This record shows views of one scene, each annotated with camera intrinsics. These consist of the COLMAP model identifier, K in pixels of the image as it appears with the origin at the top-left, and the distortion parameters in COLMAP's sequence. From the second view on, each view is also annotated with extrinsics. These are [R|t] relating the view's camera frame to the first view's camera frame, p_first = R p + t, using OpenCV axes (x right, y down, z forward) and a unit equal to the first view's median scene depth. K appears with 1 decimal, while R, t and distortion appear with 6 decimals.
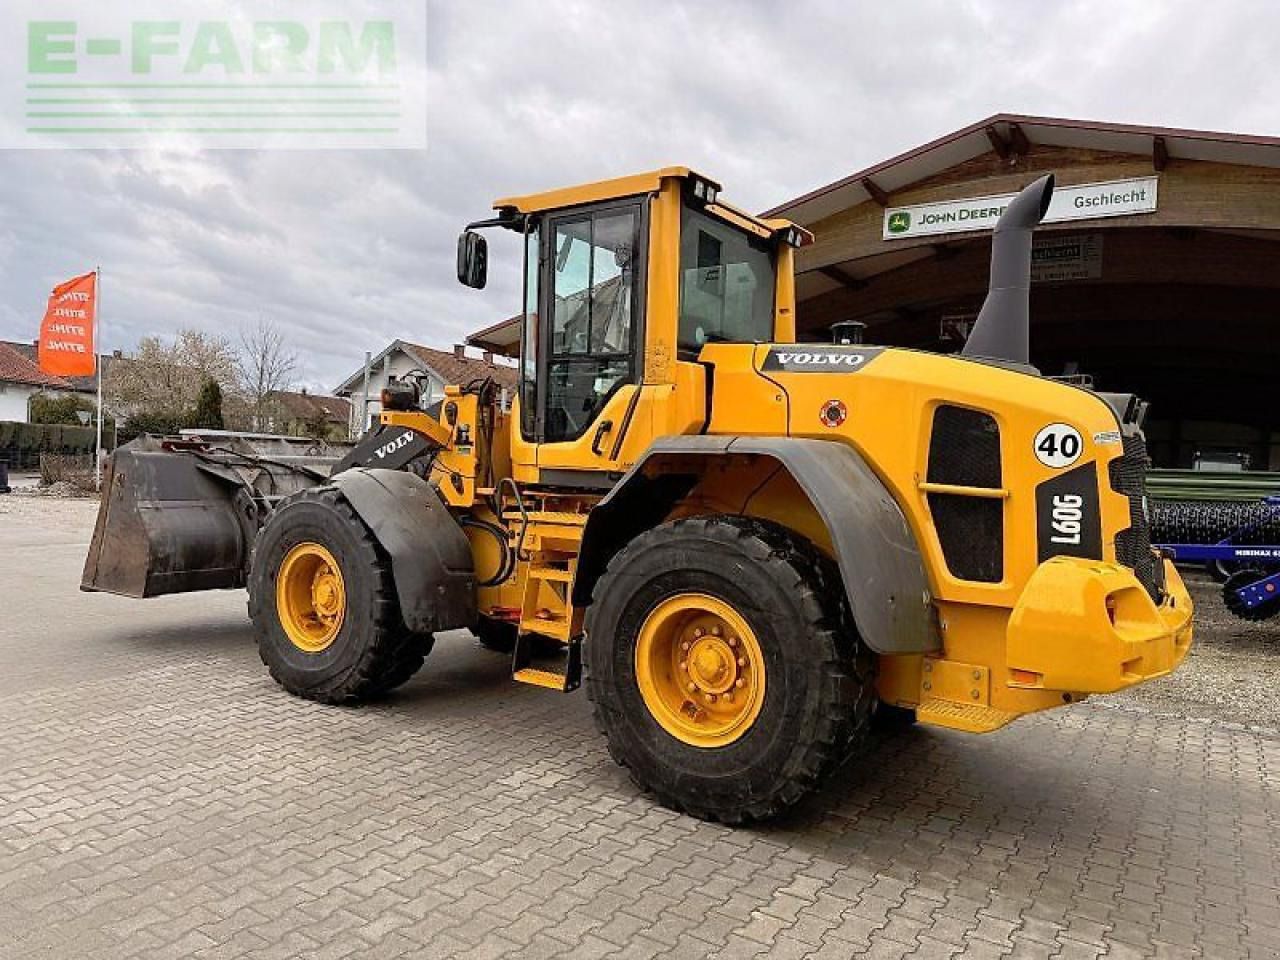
lens RADIAL K [[898.3, 0, 645.0], [0, 898.3, 479.7], [0, 0, 1]] dist [0.054248, -0.059883]
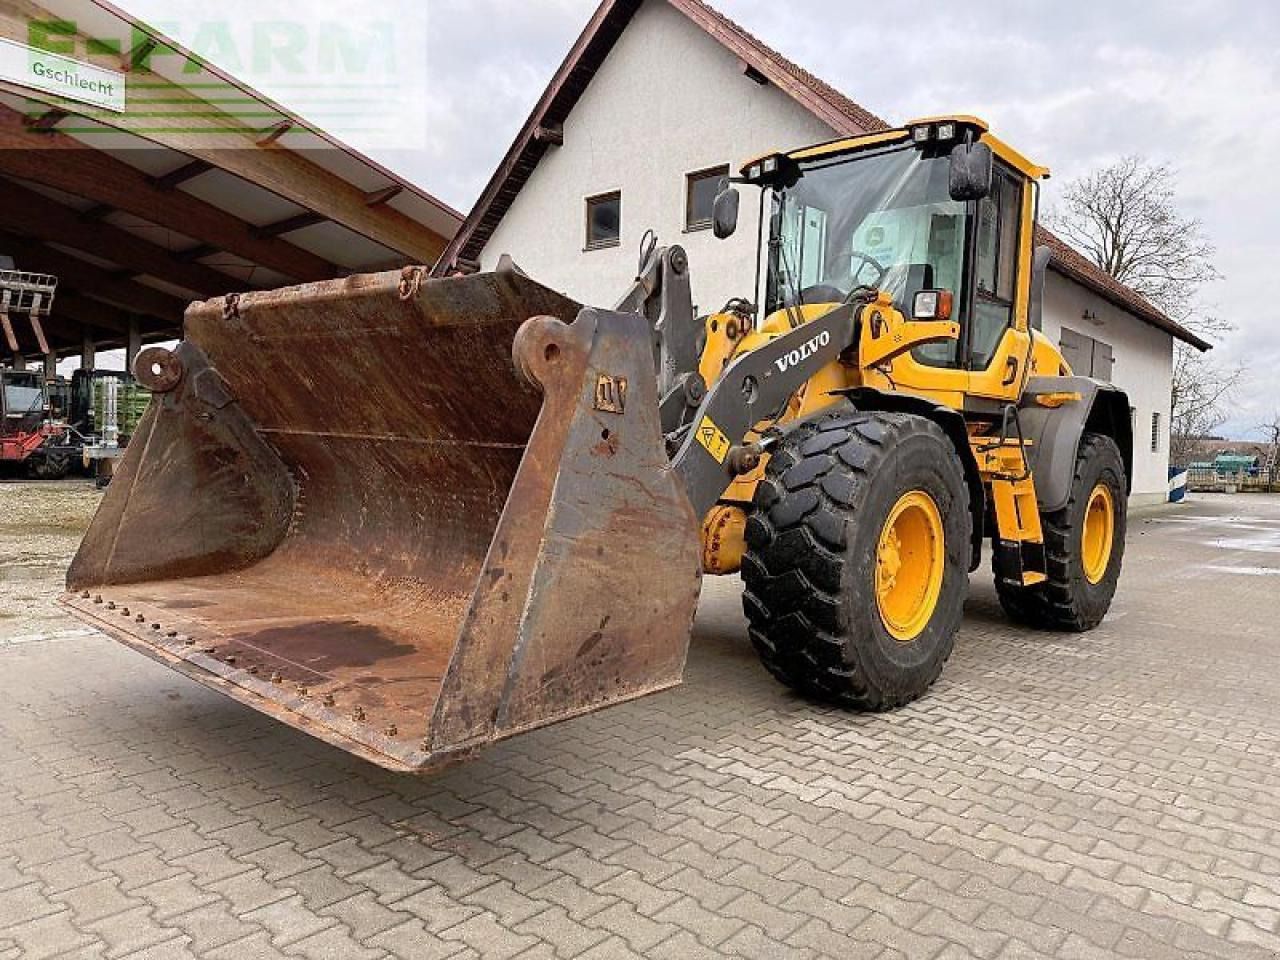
lens RADIAL K [[897.6, 0, 641.6], [0, 897.6, 476.8], [0, 0, 1]] dist [0.073046, -0.089305]
pose [[0.132119, -0.074315, 0.988444, -1.106713], [-0.014612, 0.996931, 0.076907, 0.005961], [-0.991126, -0.024604, 0.130627, 1.117361]]
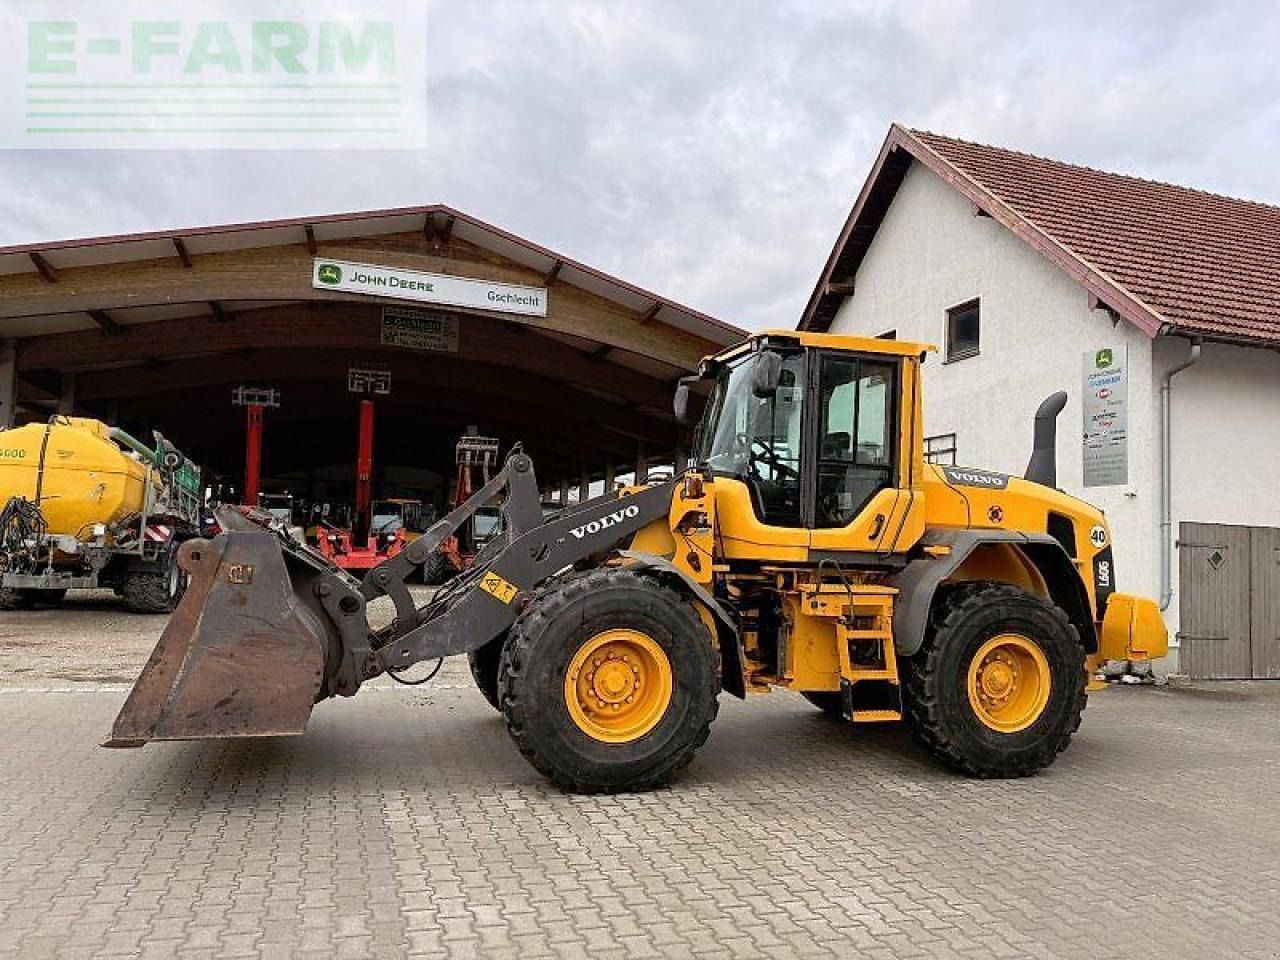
lens RADIAL K [[883.7, 0, 645.0], [0, 883.7, 477.2], [0, 0, 1]] dist [0.140146, -0.236208]
pose [[0.621062, 0.032086, 0.783104, -1.111607], [-0.001230, 0.999200, -0.039964, -0.057149], [-0.783761, 0.023857, 0.620605, 0.372449]]
